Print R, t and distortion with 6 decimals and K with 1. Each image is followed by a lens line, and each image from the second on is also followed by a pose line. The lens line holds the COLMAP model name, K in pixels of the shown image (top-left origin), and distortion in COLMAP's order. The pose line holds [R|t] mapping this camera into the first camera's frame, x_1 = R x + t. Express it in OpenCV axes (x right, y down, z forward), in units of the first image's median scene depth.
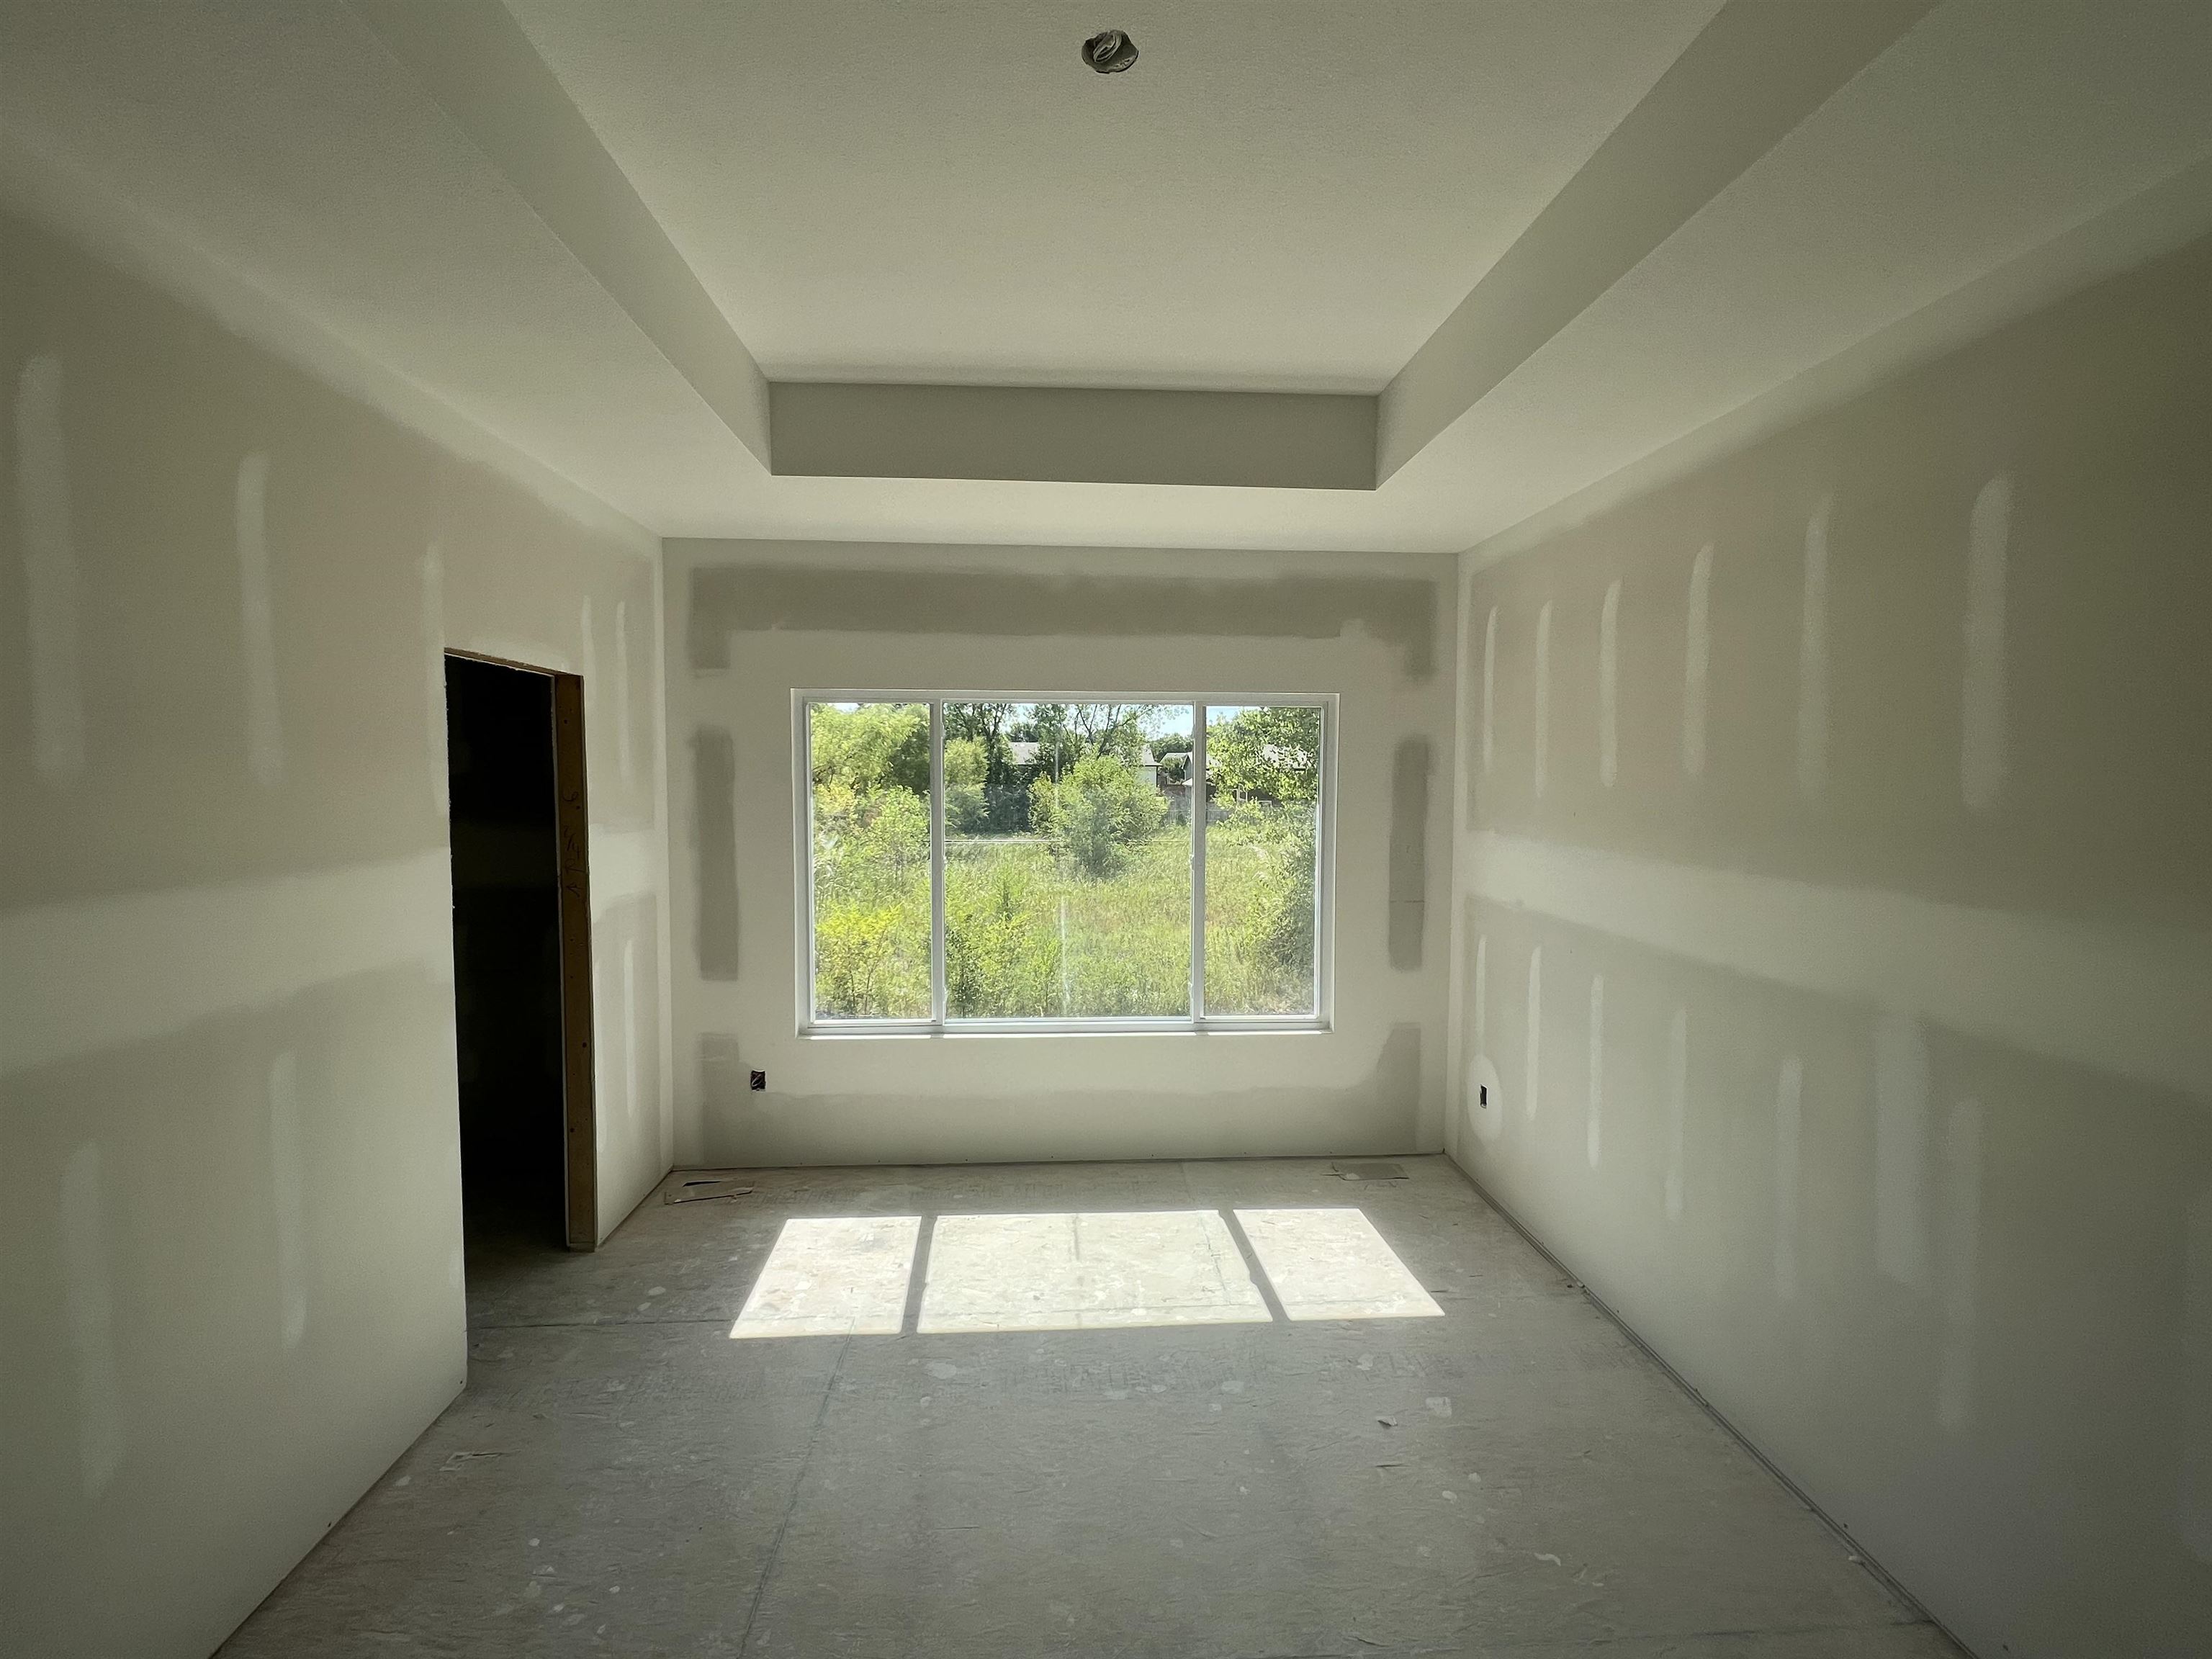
lens RADIAL K [[915.6, 0, 1096.5], [0, 915.6, 822.0], [0, 0, 1]] dist [-0.000787, 0.000738]
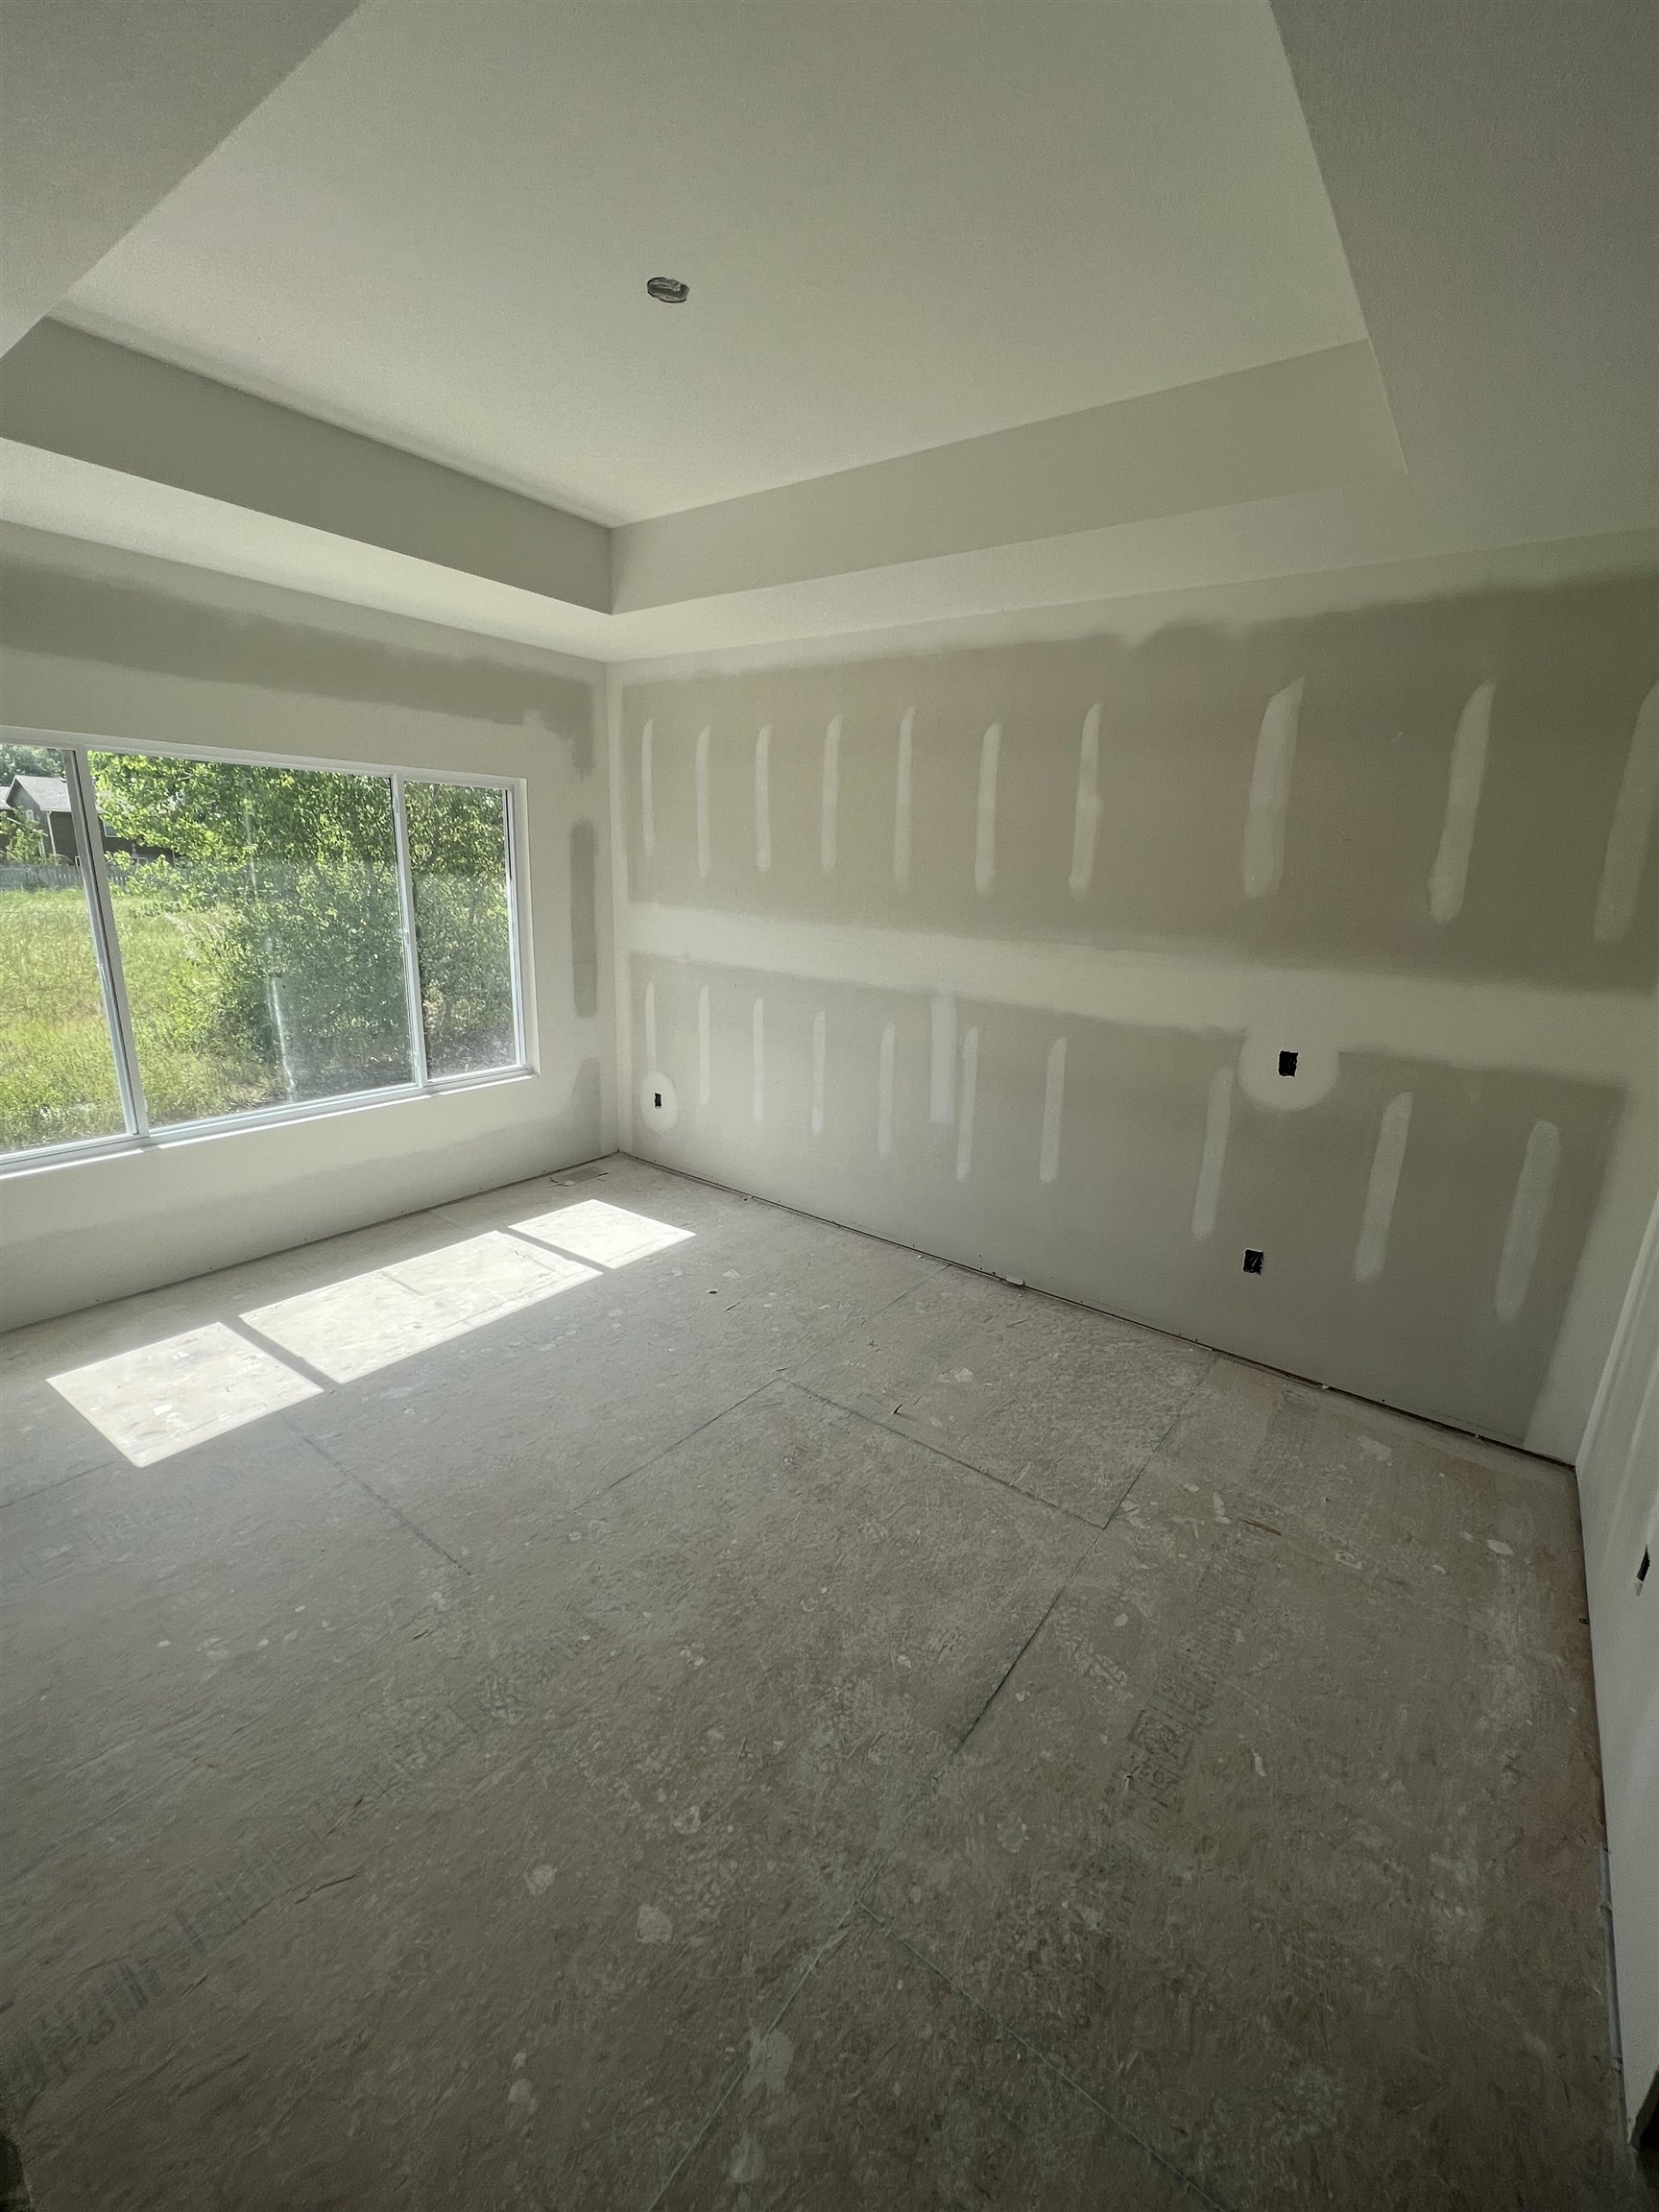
lens RADIAL K [[915.6, 0, 834.1], [0, 915.6, 1104.8], [0, 0, 1]] dist [-0.000787, 0.000738]
pose [[0.645007, -0.181781, 0.742241, -0.443306], [0.001973, 0.971688, 0.236260, -0.017795], [-0.764175, -0.150925, 0.627104, -0.064636]]
